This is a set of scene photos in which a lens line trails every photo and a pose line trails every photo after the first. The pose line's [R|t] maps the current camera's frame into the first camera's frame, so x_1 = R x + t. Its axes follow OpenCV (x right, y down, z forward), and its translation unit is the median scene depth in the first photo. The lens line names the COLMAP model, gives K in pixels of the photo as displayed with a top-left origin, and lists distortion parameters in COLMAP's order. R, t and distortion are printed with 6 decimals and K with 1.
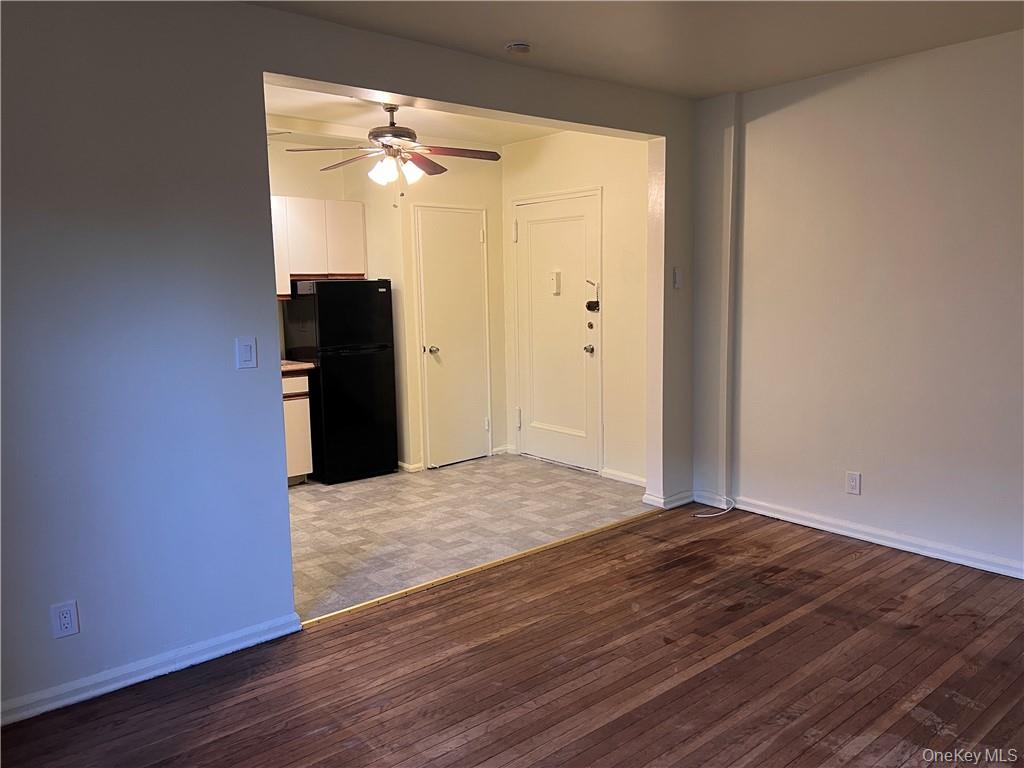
lens RADIAL K [[768.1, 0, 512.0], [0, 768.1, 385.7], [0, 0, 1]] dist [0.015194, -0.010824]
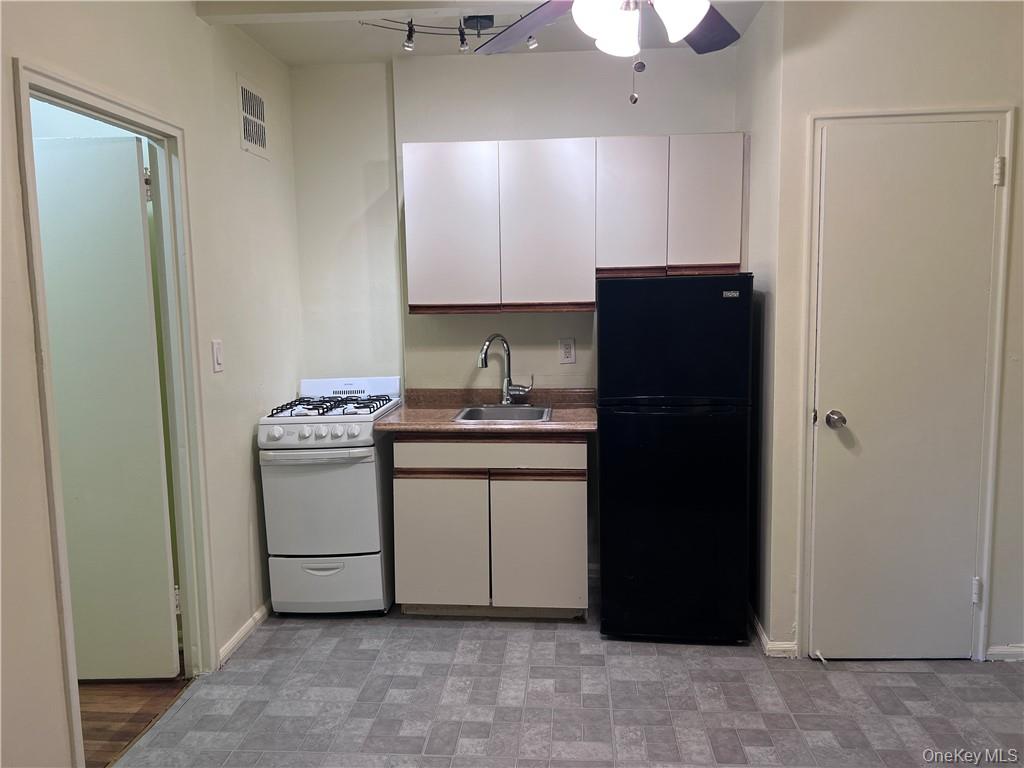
lens RADIAL K [[768.1, 0, 508.8], [0, 768.1, 380.9], [0, 0, 1]] dist [0.015194, -0.010824]
pose [[0.699207, 0.080946, -0.710322, 0.095856], [-0.084247, 0.995976, 0.030569, -0.069414], [0.709939, 0.038468, 0.703212, 0.530341]]
